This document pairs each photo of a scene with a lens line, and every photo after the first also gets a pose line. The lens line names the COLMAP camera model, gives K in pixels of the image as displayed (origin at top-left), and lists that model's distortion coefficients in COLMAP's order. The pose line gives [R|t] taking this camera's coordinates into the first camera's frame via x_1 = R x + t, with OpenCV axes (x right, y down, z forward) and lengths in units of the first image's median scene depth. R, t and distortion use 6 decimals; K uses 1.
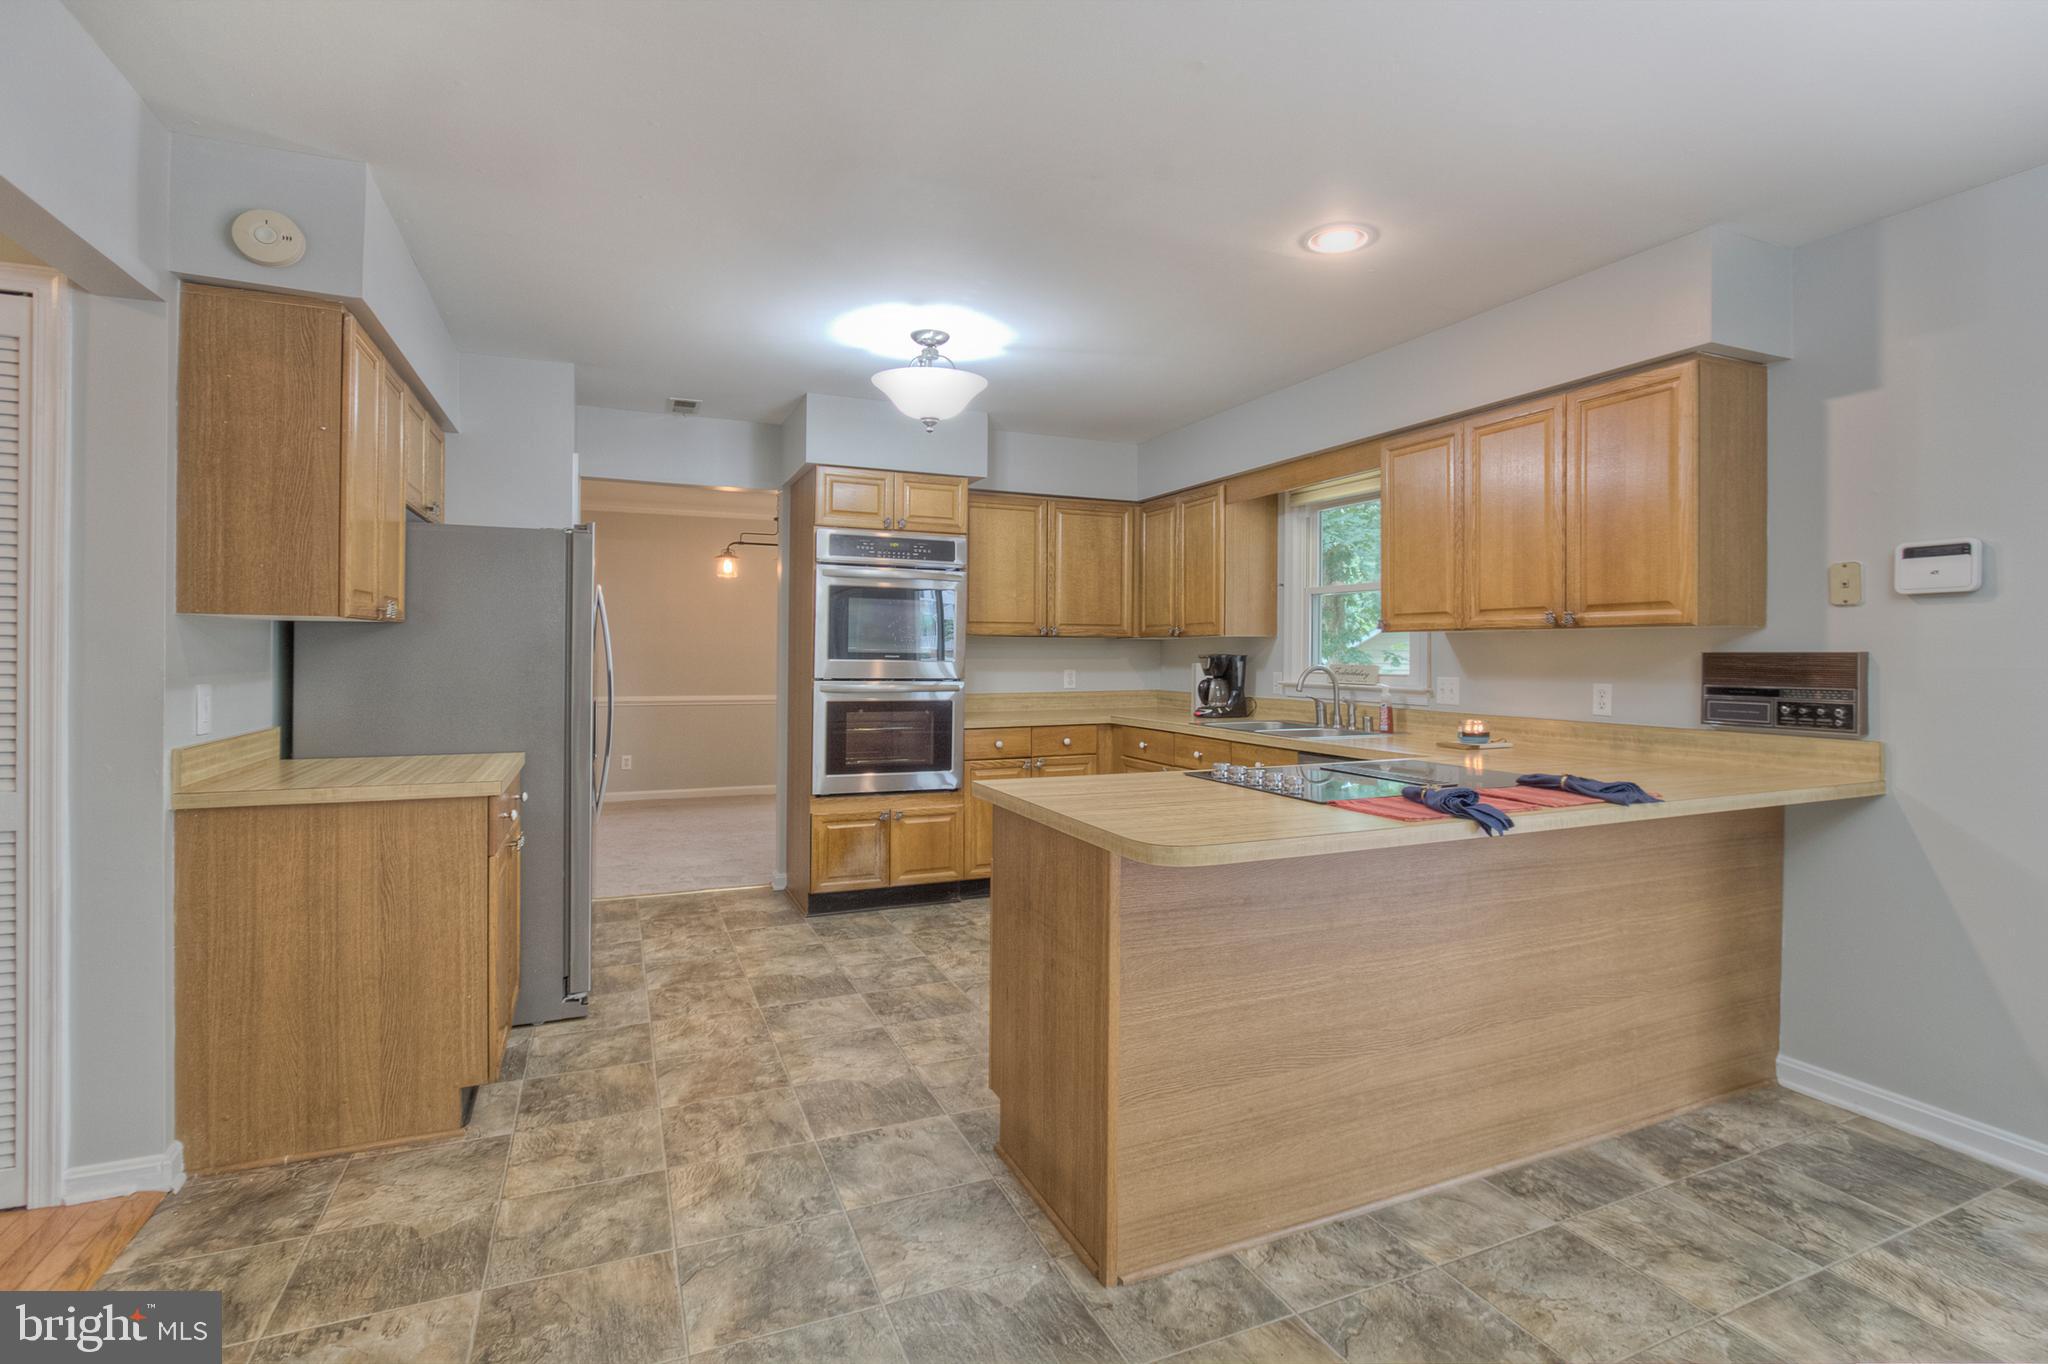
lens RADIAL K [[980.3, 0, 1020.9], [0, 980.3, 676.4], [0, 0, 1]] dist [-0.013537, 0.000878]
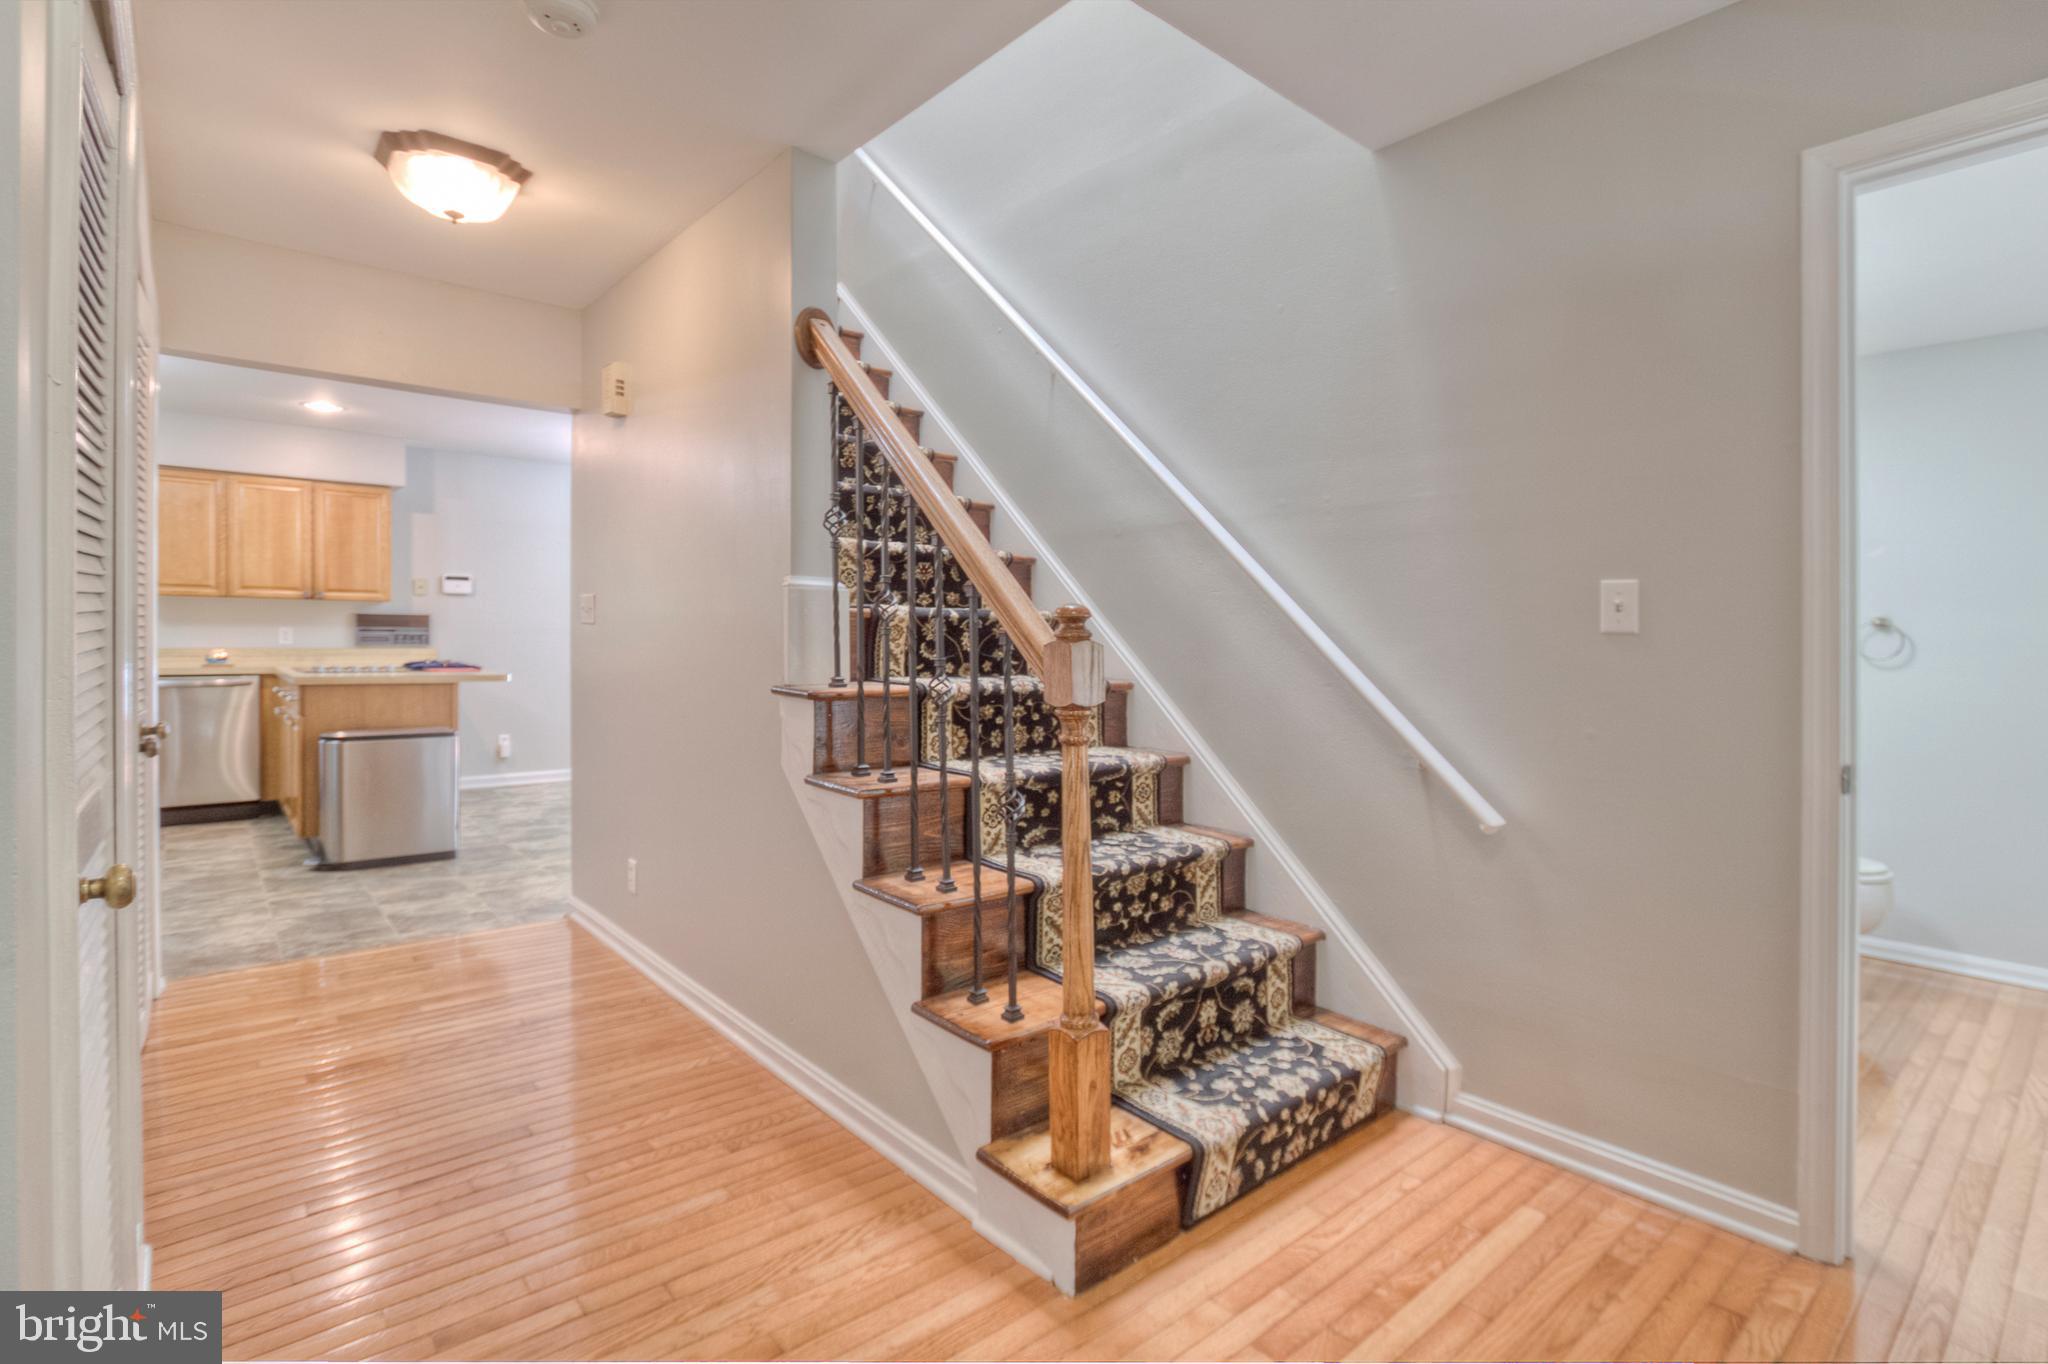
lens RADIAL K [[980.3, 0, 1072.1], [0, 980.3, 639.0], [0, 0, 1]] dist [-0.013537, 0.000878]
pose [[-0.300726, -0.010730, 0.953650, -1.981191], [0.009638, 0.999851, 0.014289, 0.019711], [-0.953662, 0.013489, -0.300578, 0.132504]]
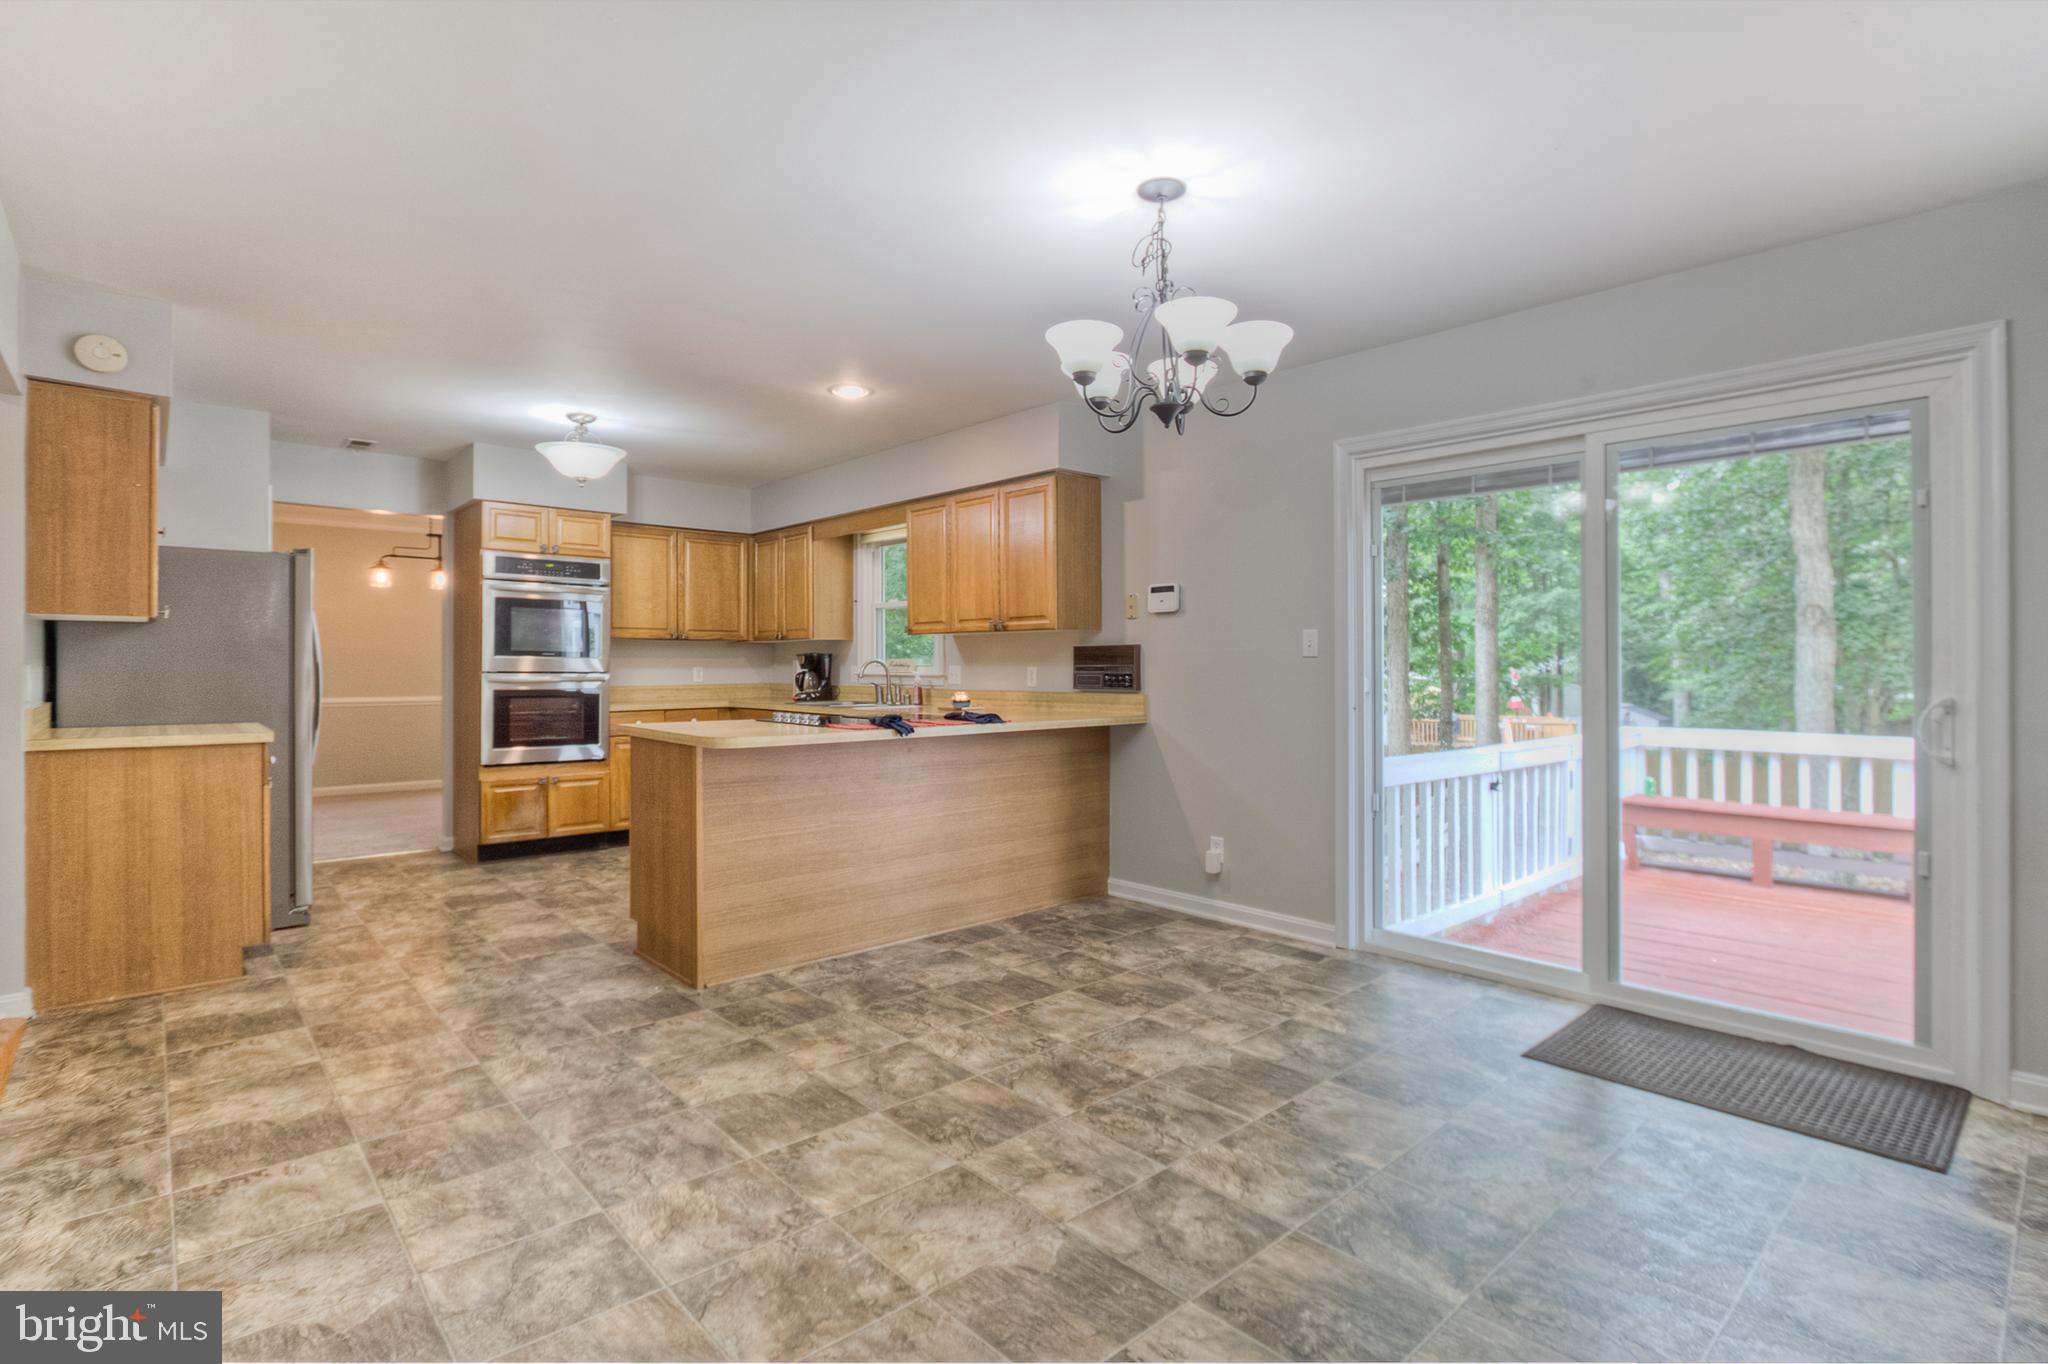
lens RADIAL K [[980.3, 0, 950.4], [0, 980.3, 684.6], [0, 0, 1]] dist [-0.013537, 0.000878]
pose [[0.960735, -0.009371, 0.277308, 0.027457], [0.010335, 0.999945, -0.002017, 0.045387], [-0.277274, 0.004804, 0.960779, -0.598241]]
